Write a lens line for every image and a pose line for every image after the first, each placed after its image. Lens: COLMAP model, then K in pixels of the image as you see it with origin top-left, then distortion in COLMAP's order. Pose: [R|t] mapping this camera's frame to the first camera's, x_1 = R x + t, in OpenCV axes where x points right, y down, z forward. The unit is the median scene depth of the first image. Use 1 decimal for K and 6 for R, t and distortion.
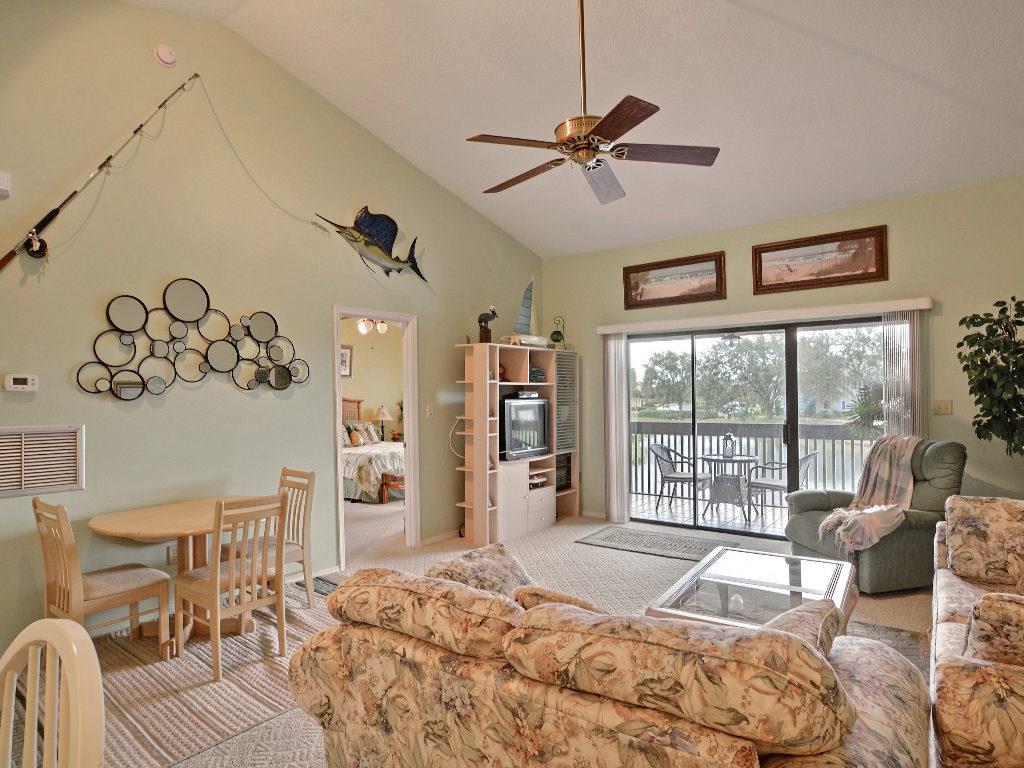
lens RADIAL K [[596.2, 0, 512.0], [0, 596.2, 384.0], [0, 0, 1]] dist [-0.016870, 0.000291]
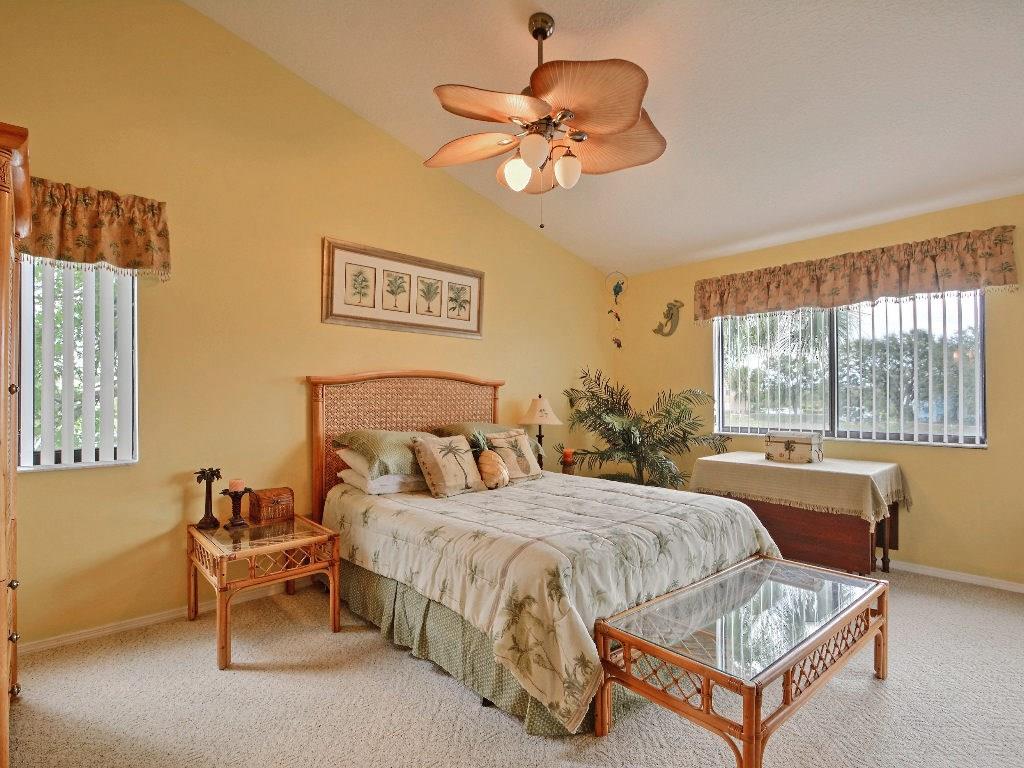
lens RADIAL K [[513.4, 0, 497.1], [0, 513.4, 386.1], [0, 0, 1]] dist [0.022903, -0.018049]
pose [[0.975753, 0.004145, -0.218835, -0.178758], [-0.005064, 0.999981, -0.003639, 0.034755], [0.218815, 0.004659, 0.975755, 0.644051]]
